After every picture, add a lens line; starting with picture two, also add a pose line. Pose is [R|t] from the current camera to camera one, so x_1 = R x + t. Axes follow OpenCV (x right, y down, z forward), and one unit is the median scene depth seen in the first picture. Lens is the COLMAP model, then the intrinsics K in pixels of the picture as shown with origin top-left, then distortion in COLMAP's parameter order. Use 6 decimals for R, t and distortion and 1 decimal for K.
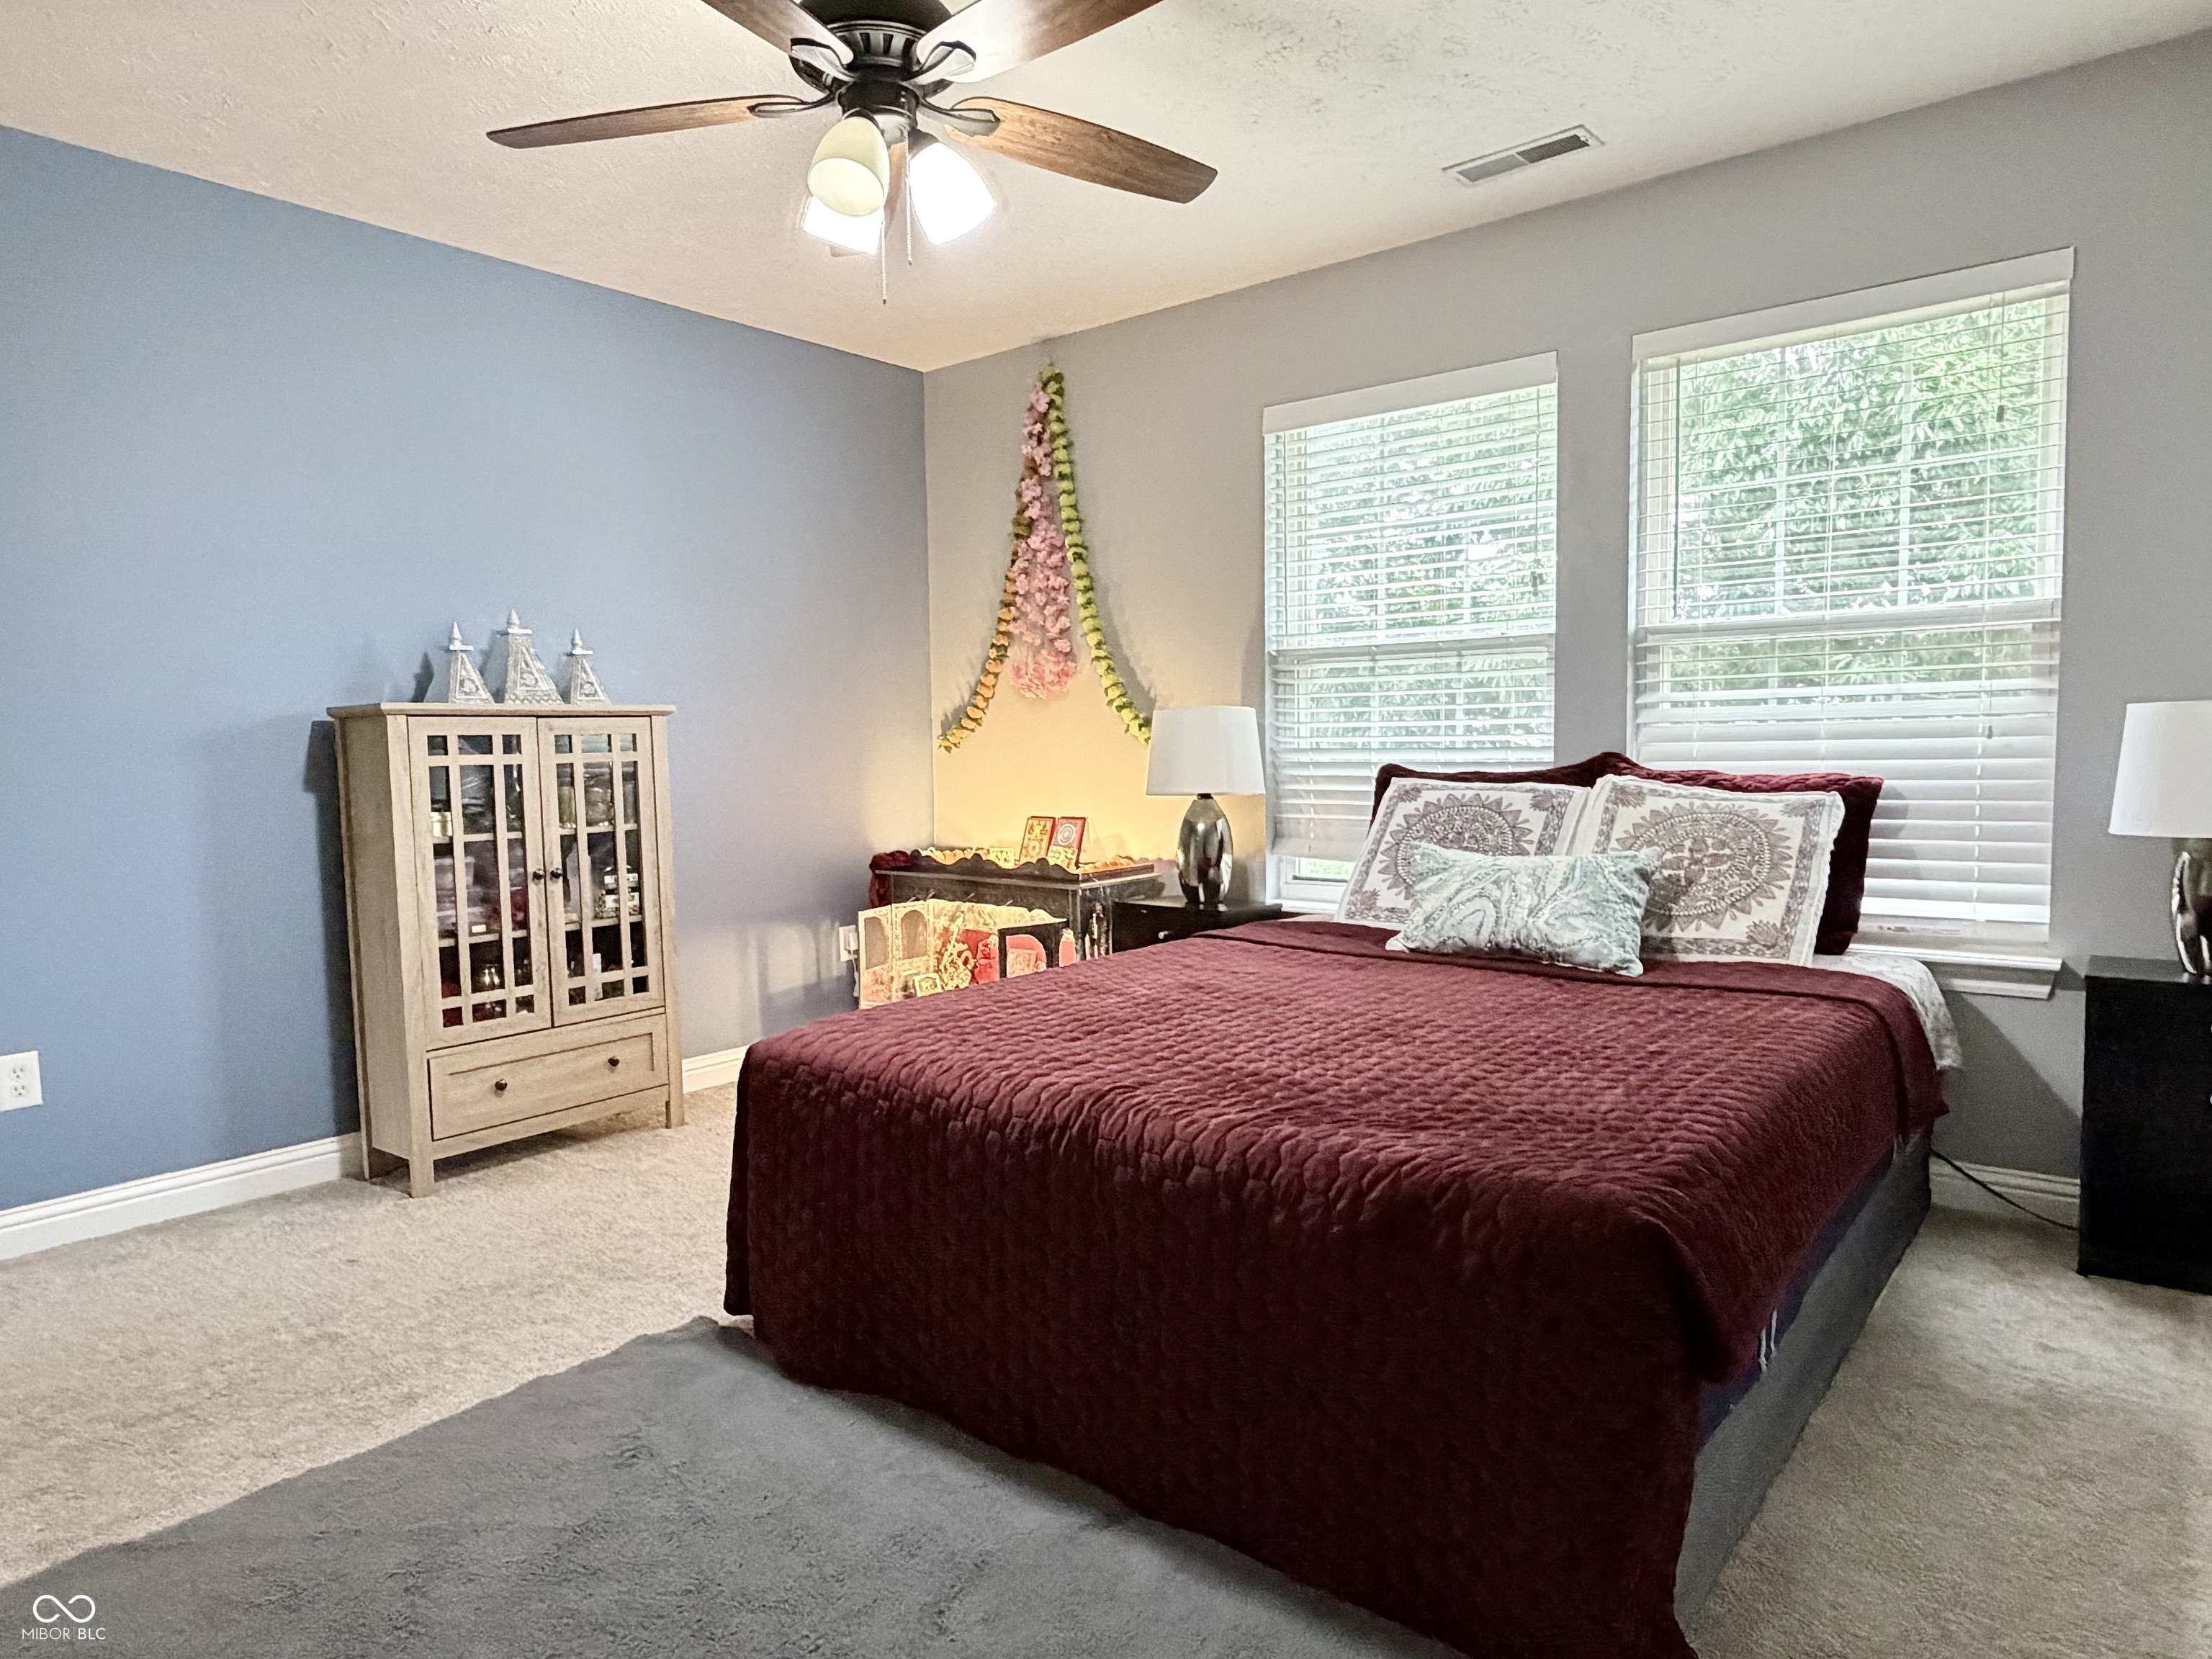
lens RADIAL K [[1358.6, 0, 1106.4], [0, 1358.6, 837.9], [0, 0, 1]] dist [0.001699, 0.002805]
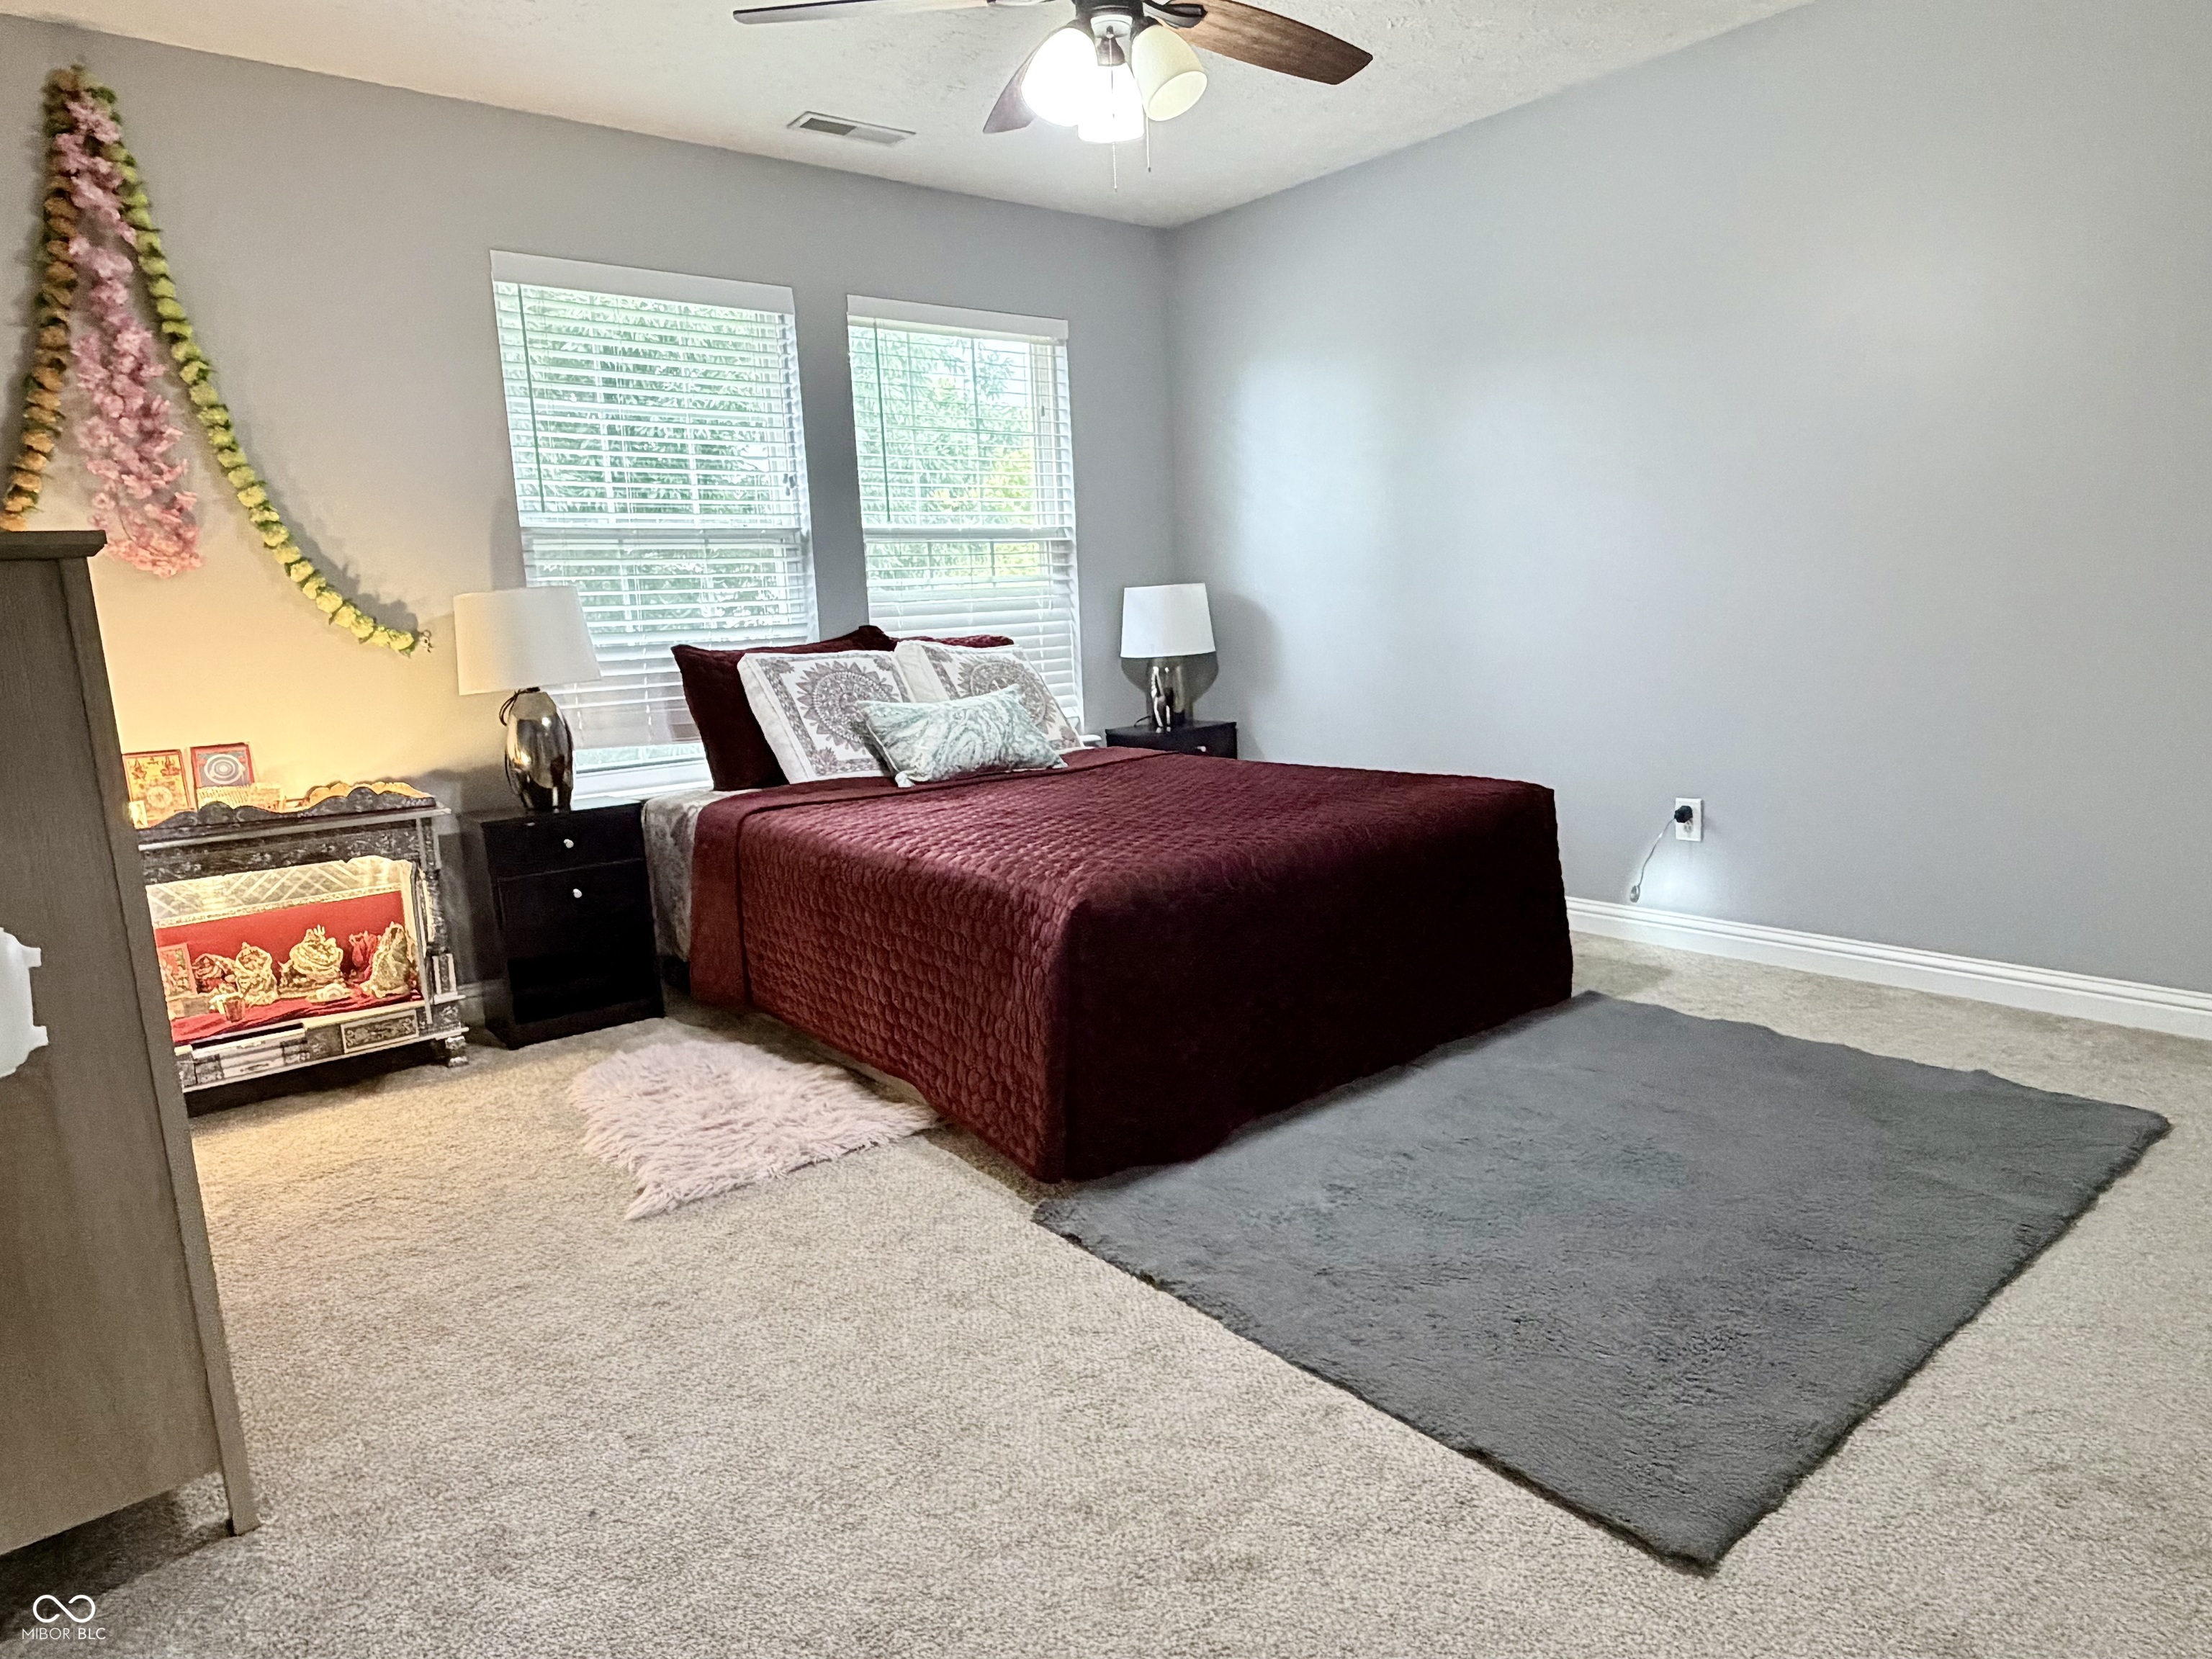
lens RADIAL K [[1311.9, 0, 1106.6], [0, 1311.9, 834.7], [0, 0, 1]] dist [-0.001045, 0.000559]
pose [[0.204234, -0.162604, 0.965323, -0.775944], [0.112456, 0.983477, 0.141869, -0.018258], [-0.972441, 0.079581, 0.219145, 0.503825]]
